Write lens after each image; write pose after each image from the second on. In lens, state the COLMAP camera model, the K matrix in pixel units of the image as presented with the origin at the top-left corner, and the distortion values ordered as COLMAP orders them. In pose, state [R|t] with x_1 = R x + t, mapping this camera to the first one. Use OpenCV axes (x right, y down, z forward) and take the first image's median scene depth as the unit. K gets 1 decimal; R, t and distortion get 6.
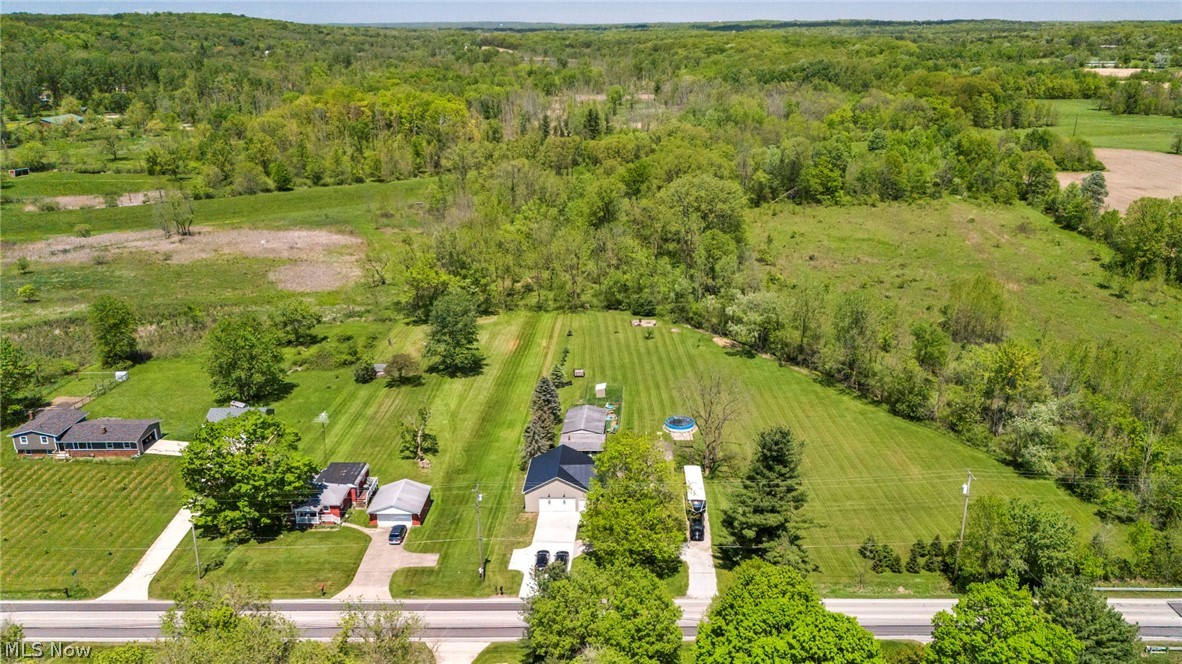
lens RADIAL K [[904.4, 0, 591.0], [0, 904.4, 332.0], [0, 0, 1]] dist [0.081544, -0.085669]
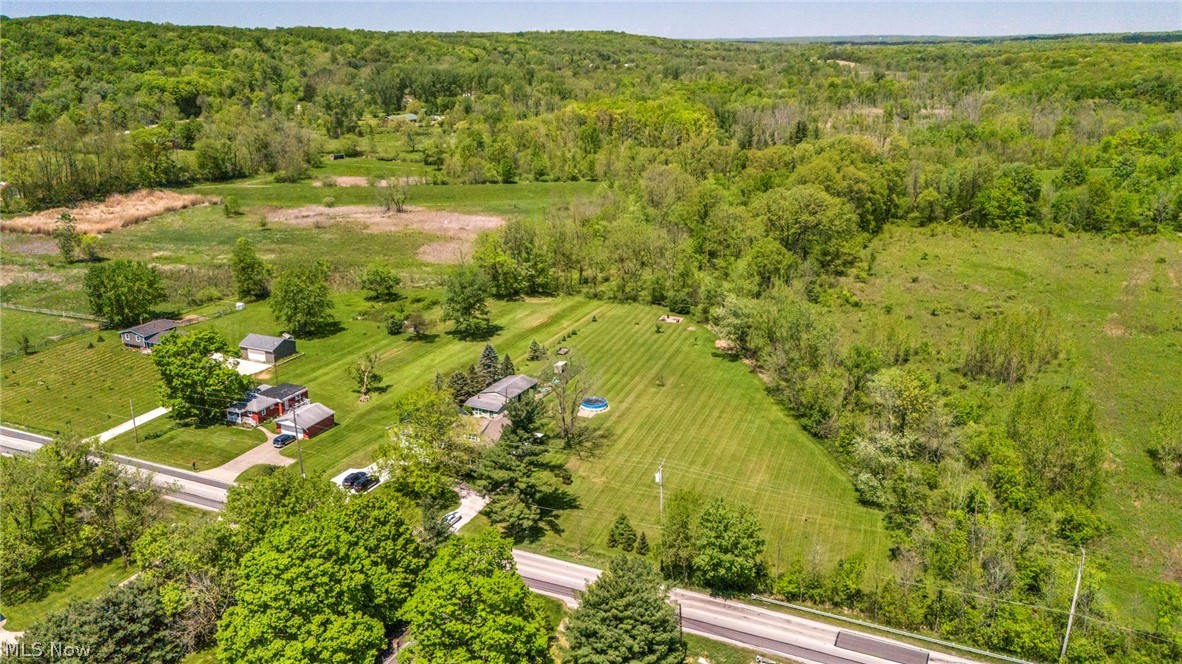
lens RADIAL K [[904.4, 0, 591.0], [0, 904.4, 332.0], [0, 0, 1]] dist [0.081544, -0.085669]
pose [[0.915536, 0.124161, -0.382593, 0.368820], [-0.129891, 0.991468, 0.010931, 0.005307], [0.380686, 0.039687, 0.923852, 0.008784]]
